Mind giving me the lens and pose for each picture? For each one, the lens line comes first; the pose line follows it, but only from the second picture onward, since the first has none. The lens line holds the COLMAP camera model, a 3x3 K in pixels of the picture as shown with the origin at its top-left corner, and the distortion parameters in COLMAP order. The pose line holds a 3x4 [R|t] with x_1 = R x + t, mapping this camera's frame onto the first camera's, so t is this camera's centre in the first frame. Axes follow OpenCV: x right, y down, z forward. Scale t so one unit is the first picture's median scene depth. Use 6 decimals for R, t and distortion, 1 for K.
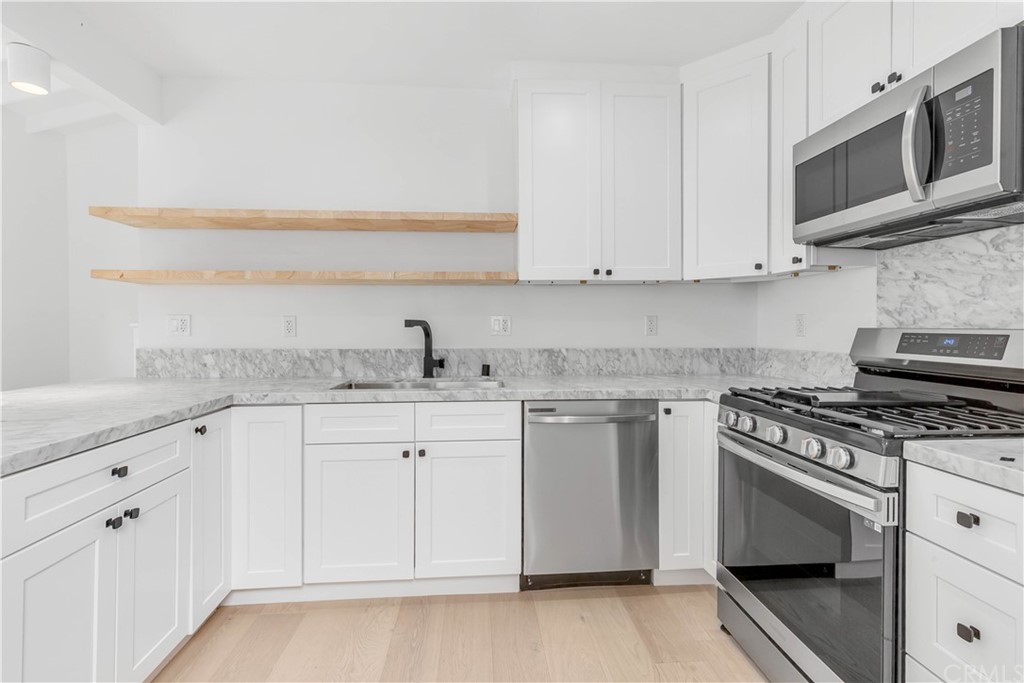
lens RADIAL K [[466.3, 0, 507.0], [0, 466.3, 334.1], [0, 0, 1]] dist [0.002659, 0.000066]
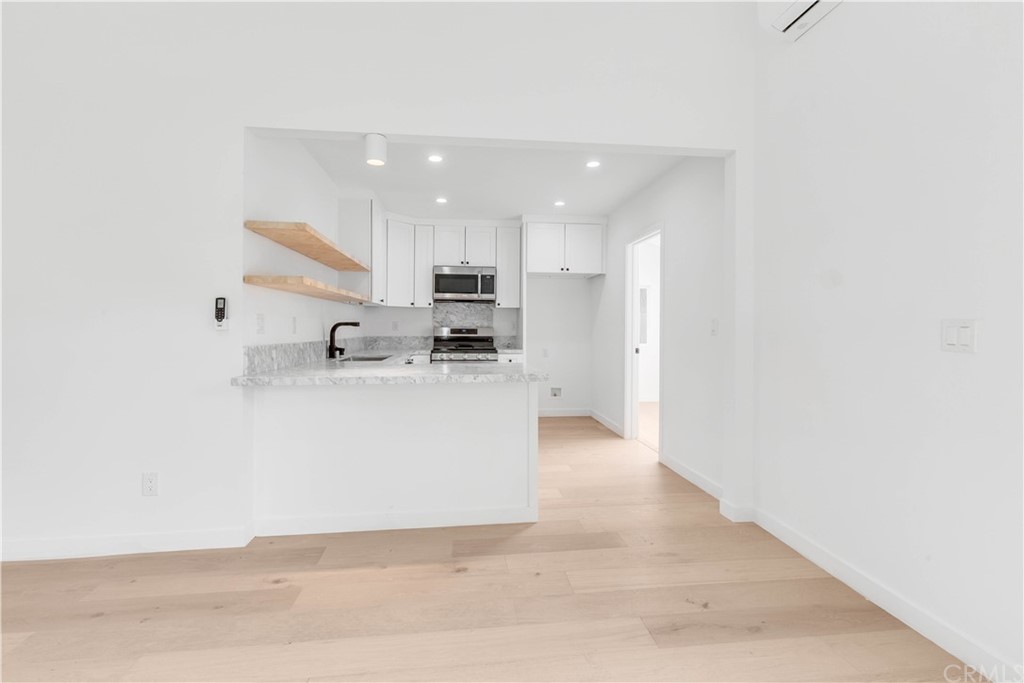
lens RADIAL K [[479.5, 0, 515.0], [0, 479.5, 333.1], [0, 0, 1]] dist [-0.000388, -0.000281]
pose [[-0.043449, -0.010618, 0.998999, -2.021983], [0.015926, 0.999809, 0.011319, -0.001505], [-0.998929, 0.016401, -0.043271, 0.497157]]
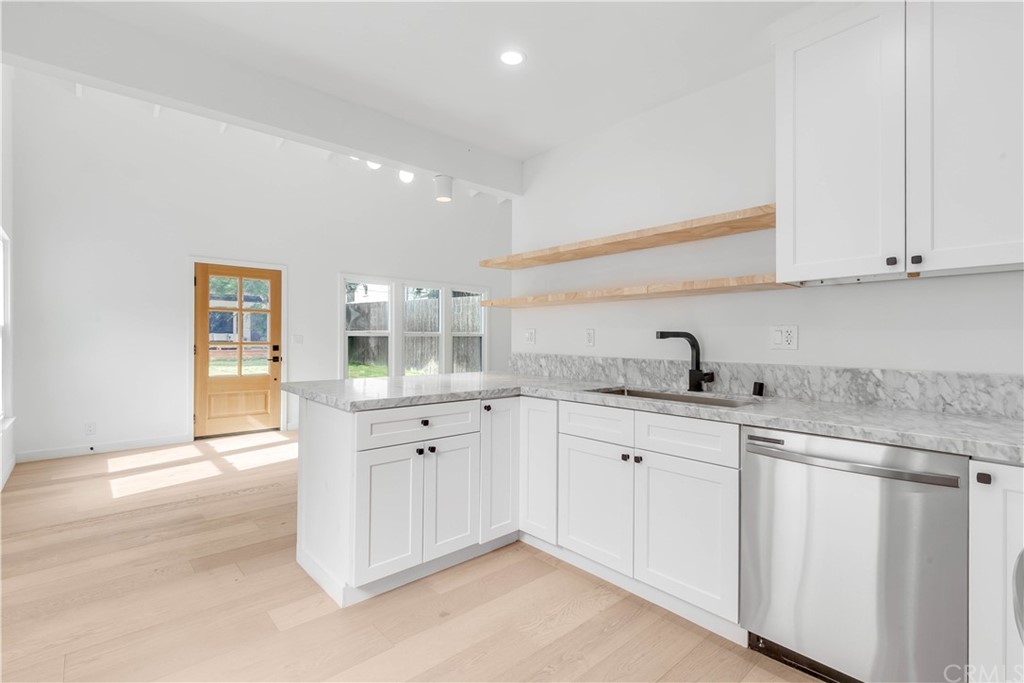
lens RADIAL K [[465.0, 0, 506.8], [0, 465.0, 342.7], [0, 0, 1]] dist [-0.000422, 0.000342]
pose [[0.607313, 0.012095, -0.794371, 0.392037], [-0.016686, 0.999858, 0.002467, -0.003060], [0.794288, 0.011756, 0.607428, 0.114161]]
